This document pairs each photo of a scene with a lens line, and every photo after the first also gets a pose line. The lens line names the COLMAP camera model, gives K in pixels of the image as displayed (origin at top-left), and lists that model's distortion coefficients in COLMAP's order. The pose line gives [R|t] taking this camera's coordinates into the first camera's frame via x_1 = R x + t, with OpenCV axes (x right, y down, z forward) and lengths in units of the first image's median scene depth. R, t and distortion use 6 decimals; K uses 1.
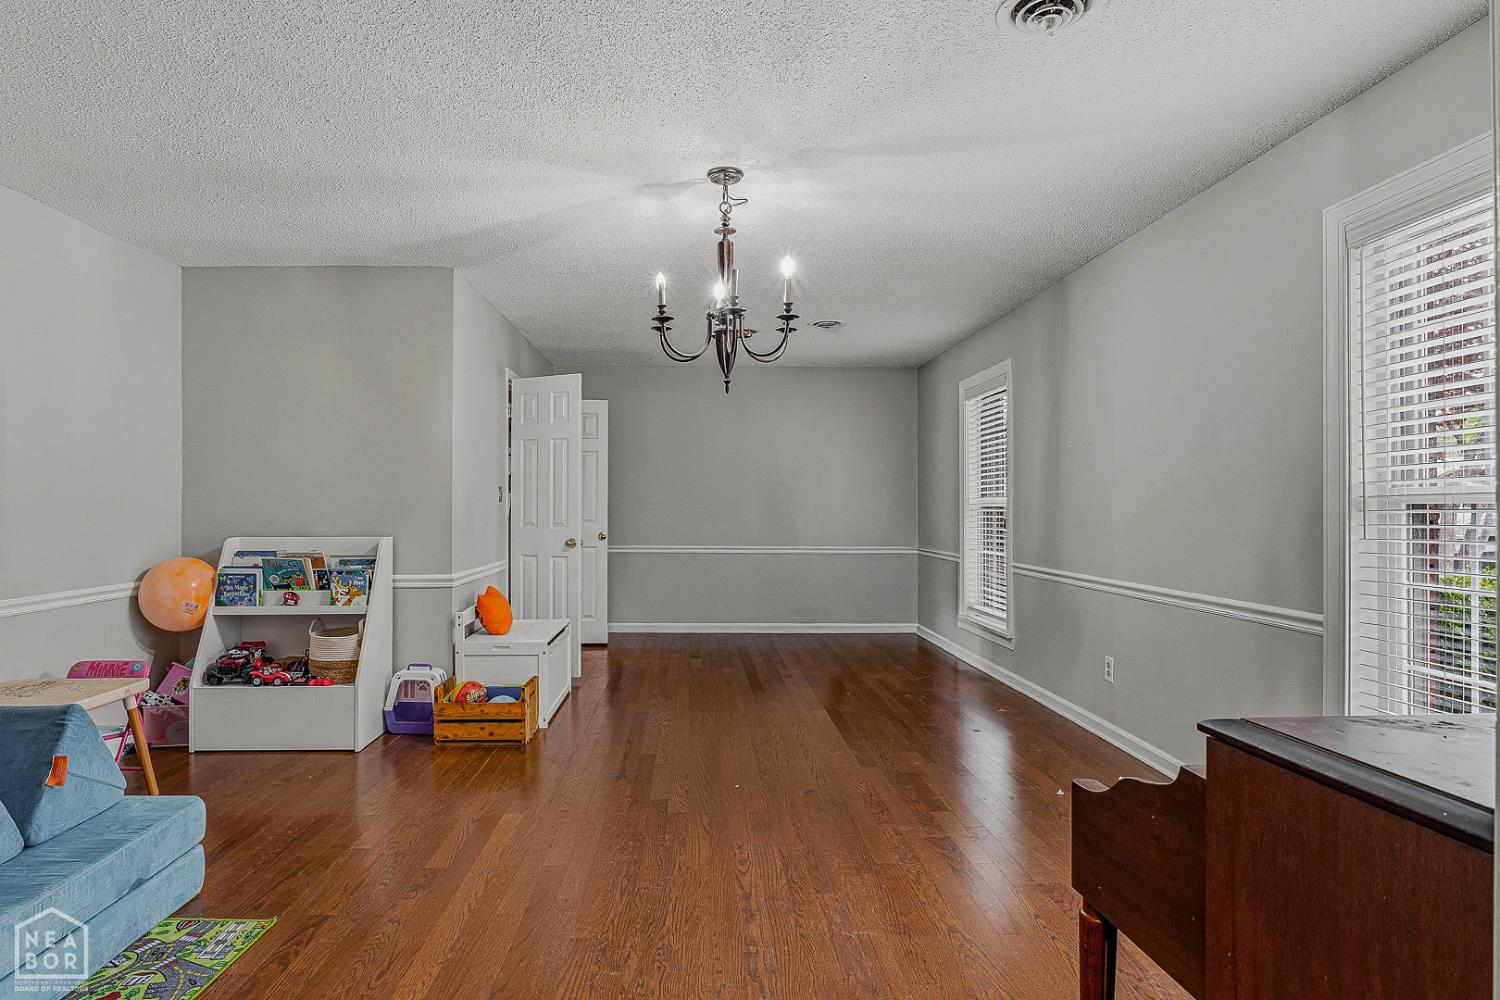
lens RADIAL K [[797.2, 0, 737.4], [0, 797.2, 503.3], [0, 0, 1]] dist [0.004985, 0.000146]
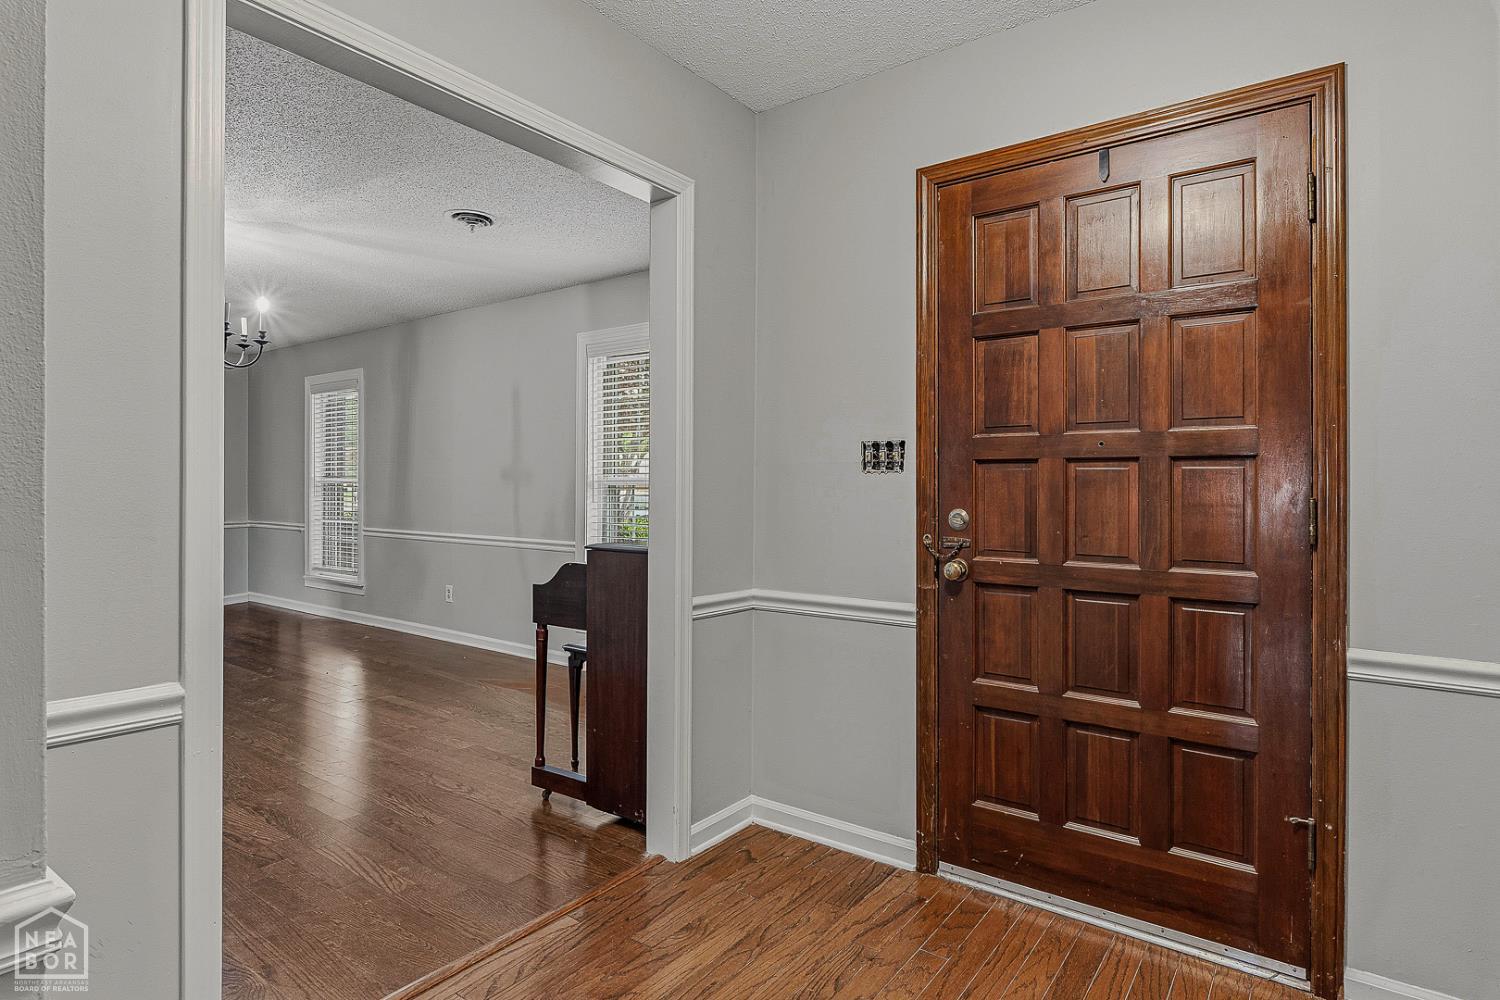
lens RADIAL K [[797.2, 0, 747.3], [0, 797.2, 493.3], [0, 0, 1]] dist [0.004985, 0.000146]
pose [[0.614945, 0.002036, 0.788567, -0.311003], [-0.013692, 0.999873, 0.008095, 0.000081], [-0.788451, -0.015775, 0.614895, -0.301416]]
